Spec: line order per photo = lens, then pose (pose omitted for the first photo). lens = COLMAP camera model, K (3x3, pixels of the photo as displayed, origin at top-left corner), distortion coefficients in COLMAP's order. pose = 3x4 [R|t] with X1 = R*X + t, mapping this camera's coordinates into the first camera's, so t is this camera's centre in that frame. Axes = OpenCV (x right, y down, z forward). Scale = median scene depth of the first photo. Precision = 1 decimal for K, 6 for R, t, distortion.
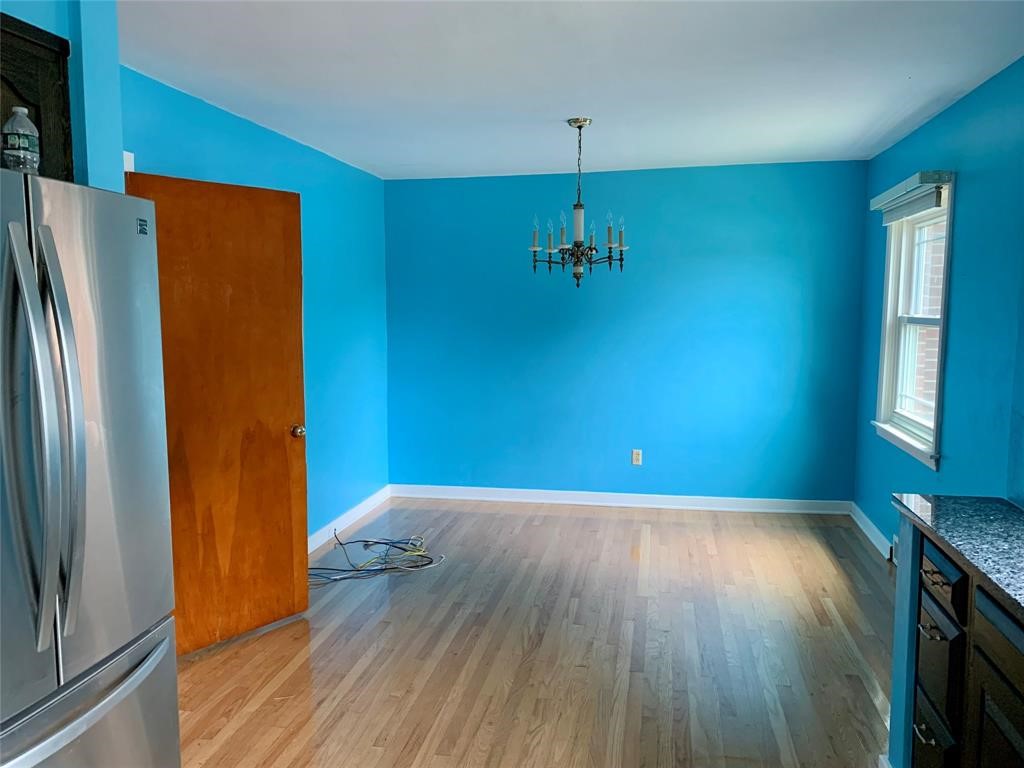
lens RADIAL K [[798.3, 0, 511.8], [0, 798.3, 383.0], [0, 0, 1]] dist [0.001958, -0.000711]
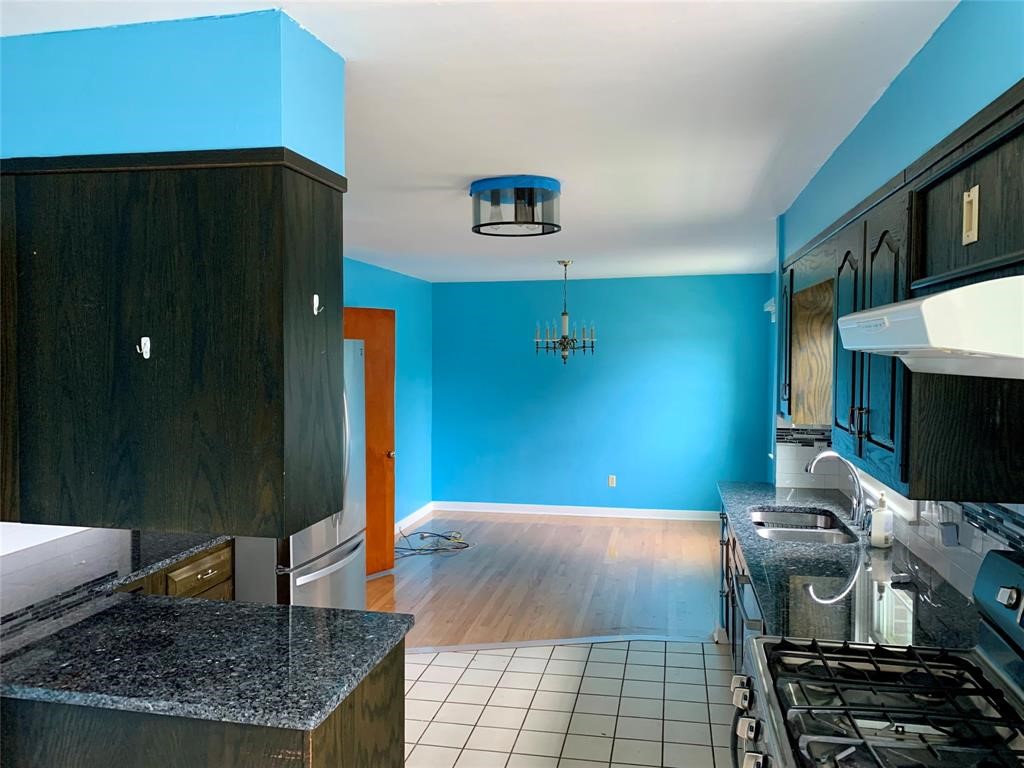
lens RADIAL K [[798.3, 0, 515.3], [0, 798.3, 379.3], [0, 0, 1]] dist [0.001958, -0.000711]
pose [[0.999974, 0.003316, -0.006390, -0.004194], [-0.003729, 0.997833, -0.065693, 0.012835], [0.006159, 0.065715, 0.997819, -0.587023]]
